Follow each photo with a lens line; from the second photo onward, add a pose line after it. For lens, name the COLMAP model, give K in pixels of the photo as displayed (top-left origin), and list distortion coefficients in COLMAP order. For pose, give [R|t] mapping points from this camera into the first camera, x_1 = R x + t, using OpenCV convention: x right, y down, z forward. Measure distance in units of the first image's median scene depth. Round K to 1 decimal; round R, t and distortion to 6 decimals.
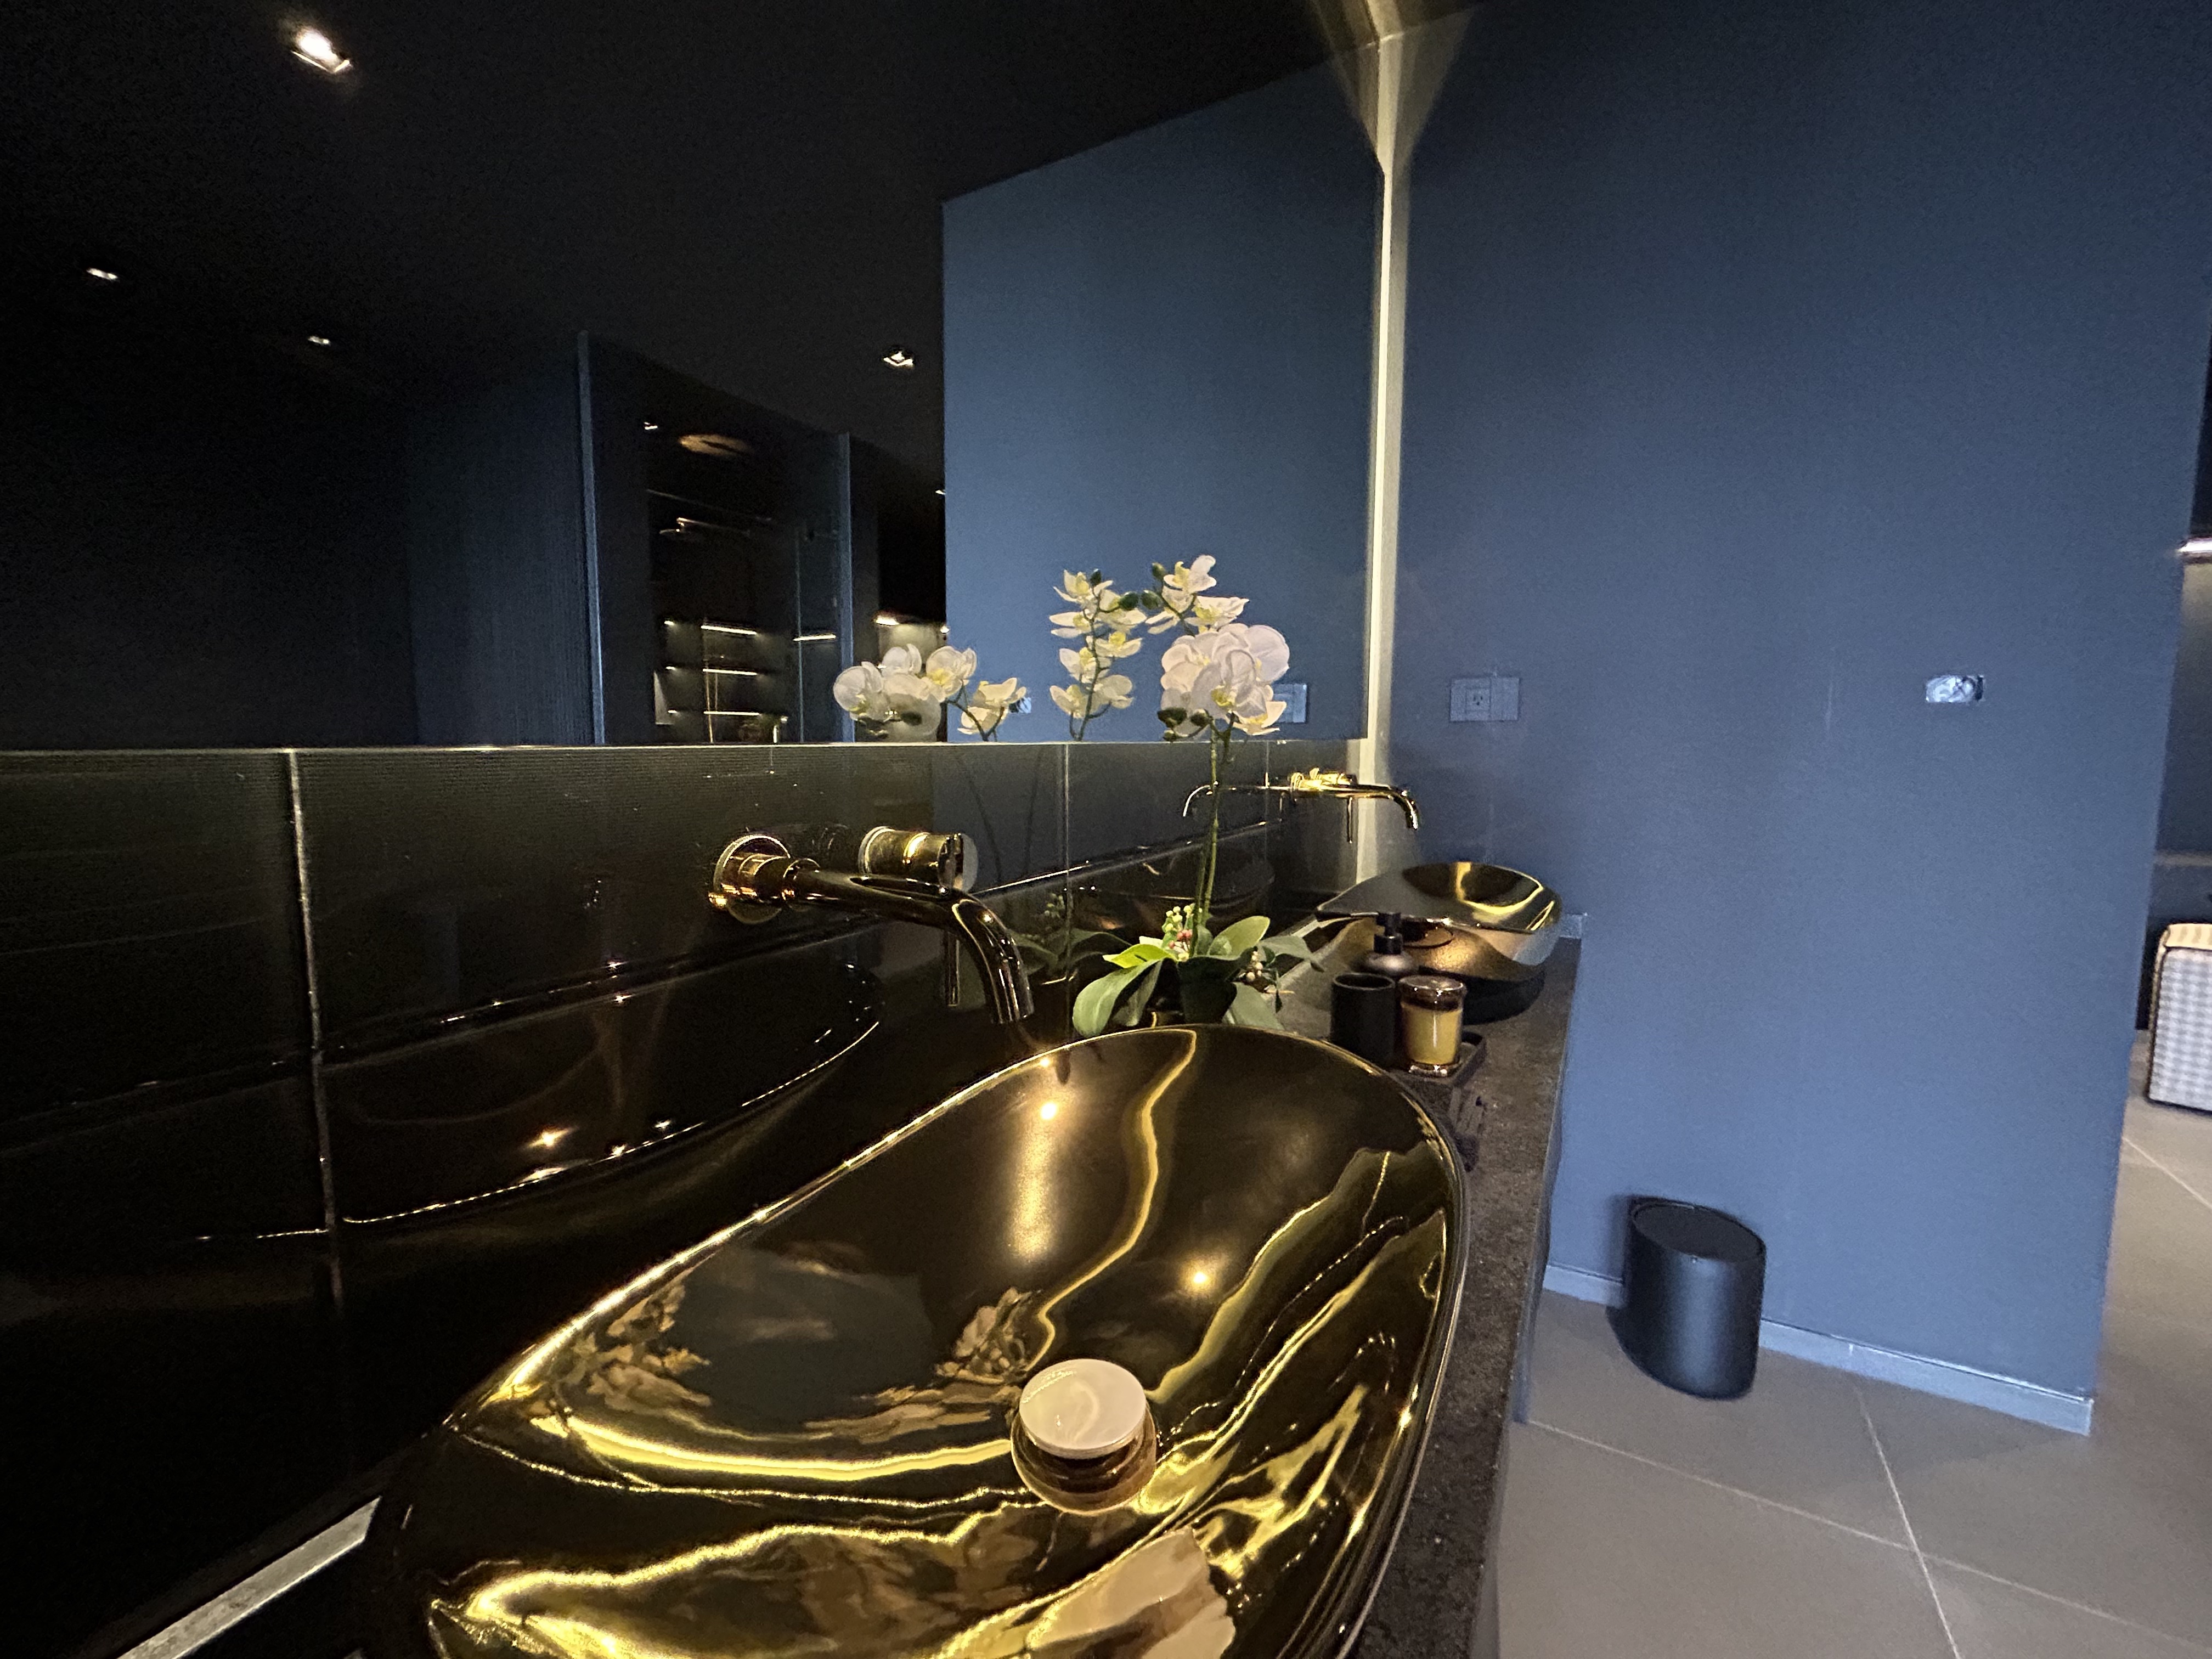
lens RADIAL K [[898.6, 0, 1108.4], [0, 898.6, 822.1], [0, 0, 1]] dist [0.003282, -0.000082]
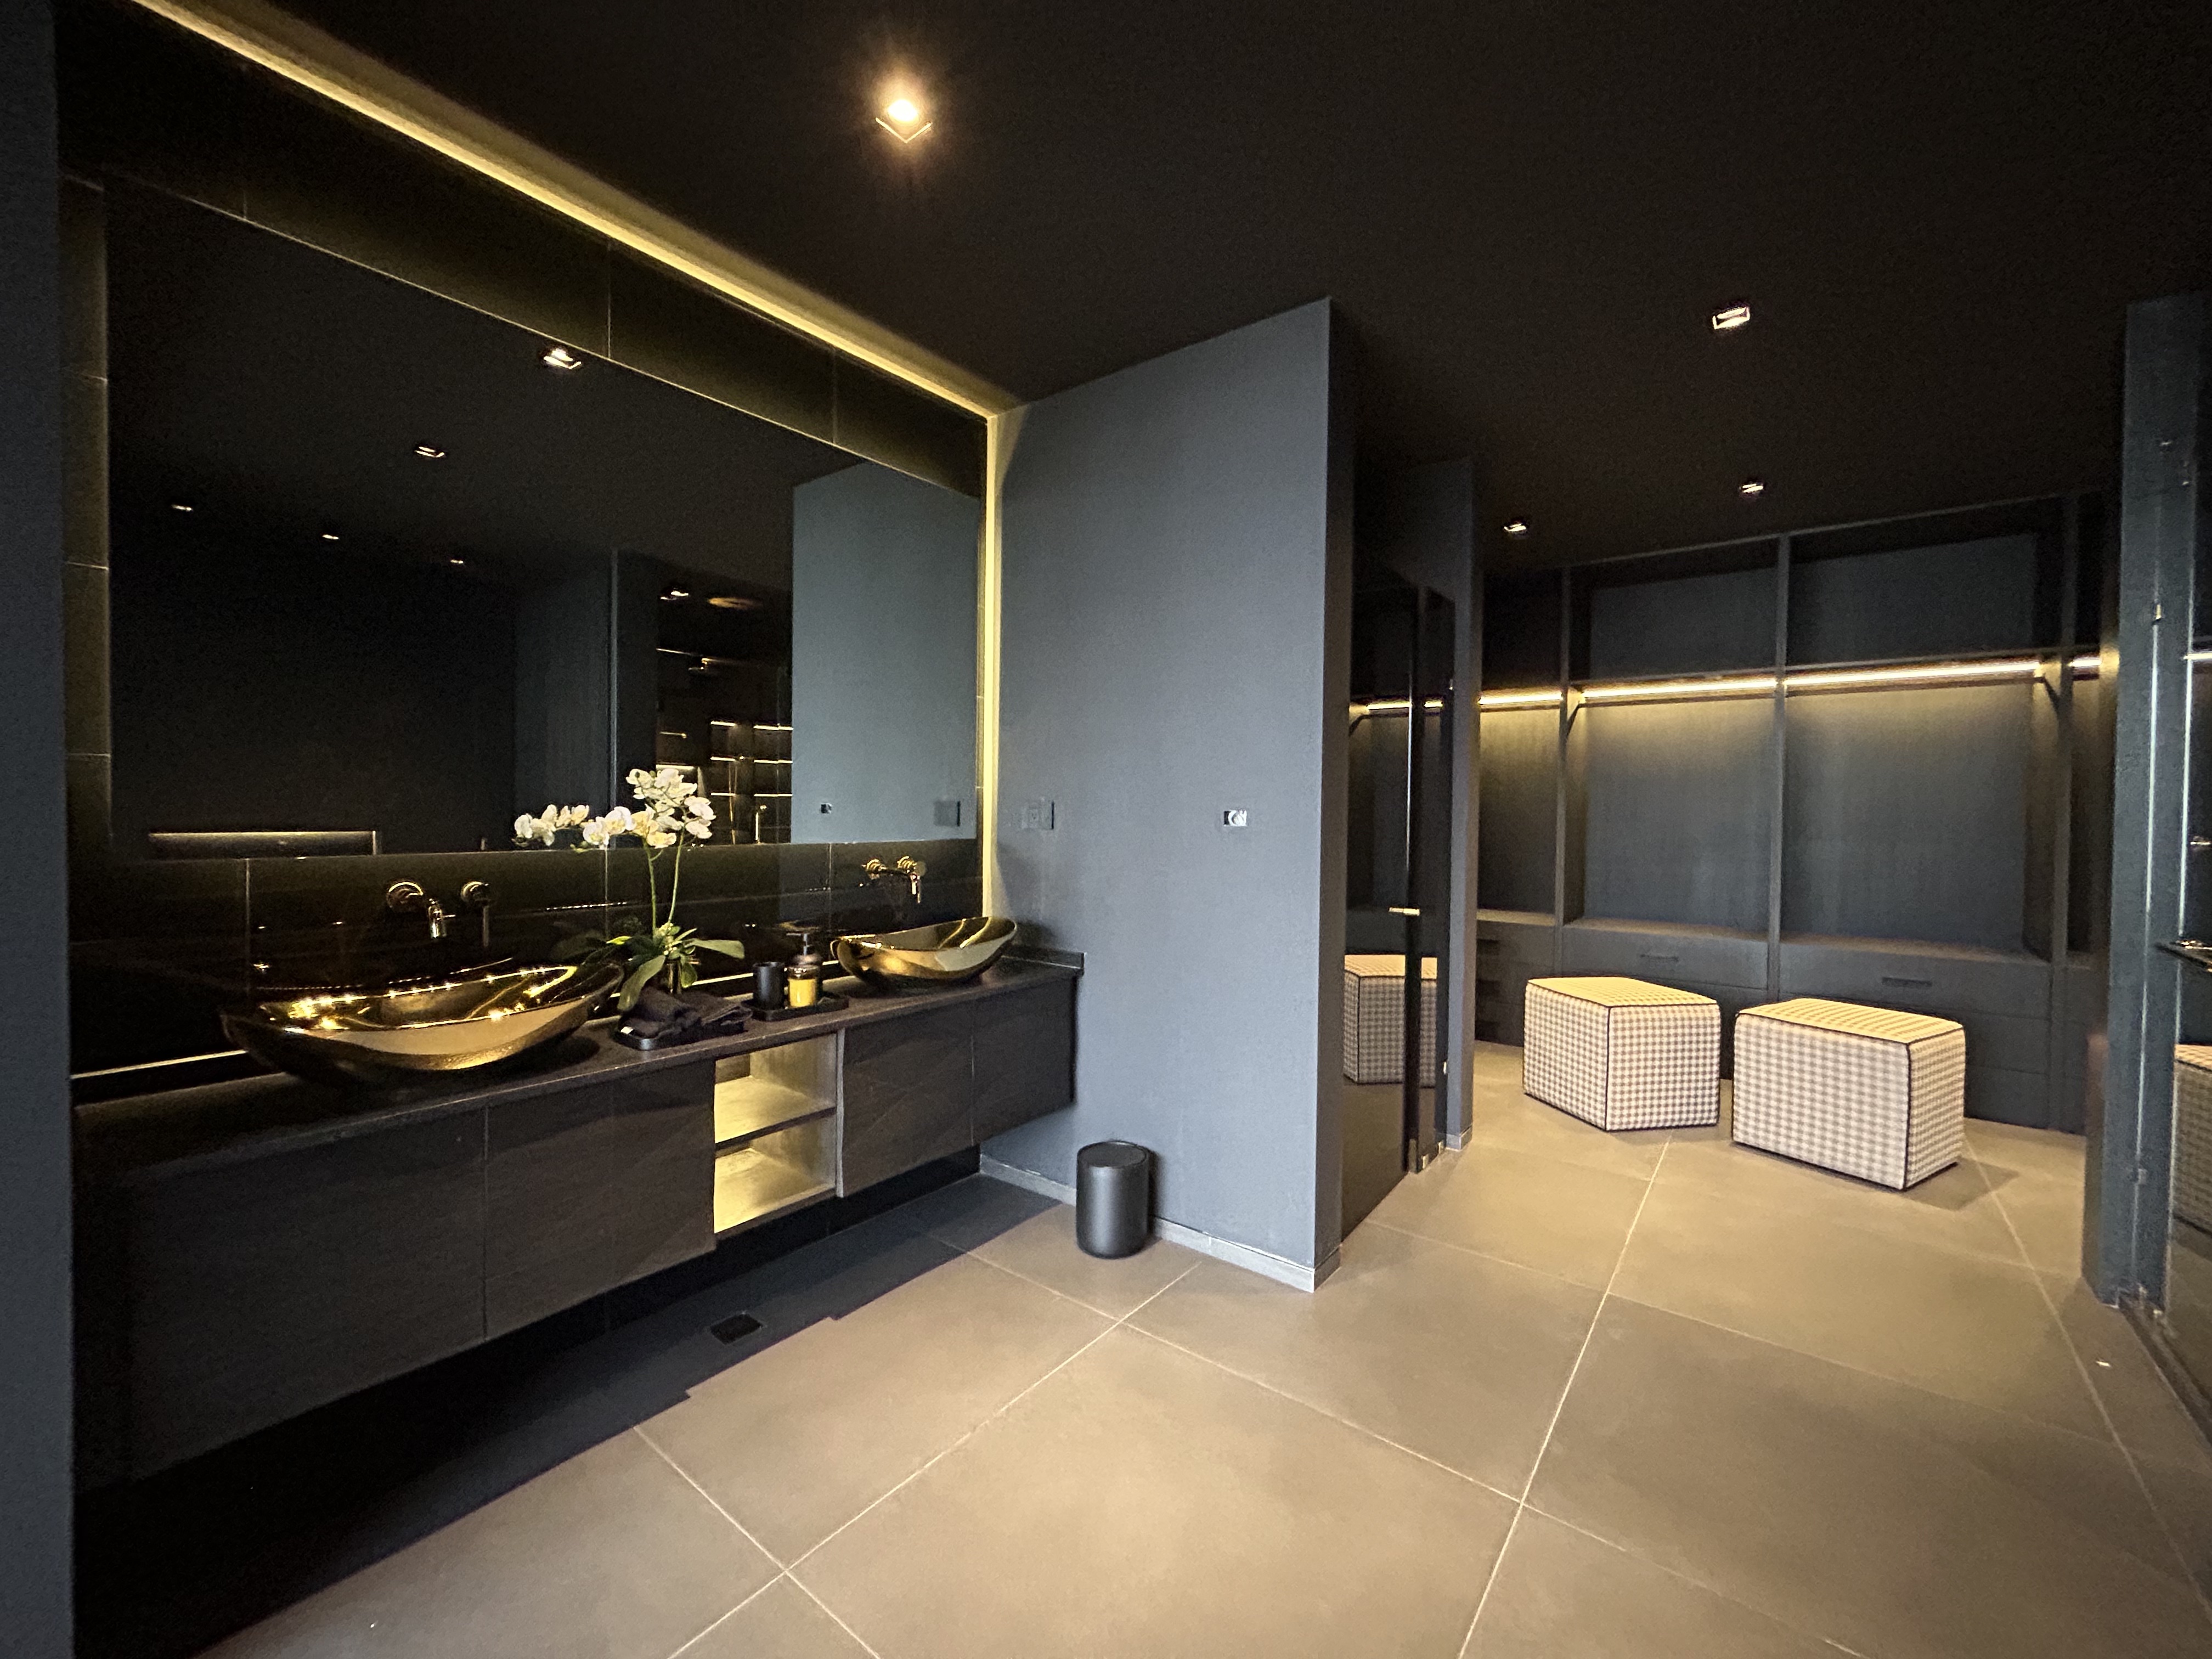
lens RADIAL K [[894.2, 0, 1110.0], [0, 894.2, 828.2], [0, 0, 1]] dist [0.006182, 0.000208]
pose [[0.988950, 0.015516, -0.147434, 0.564320], [-0.026083, 0.997205, -0.070013, -0.005832], [0.145935, 0.073085, 0.986591, -0.384206]]
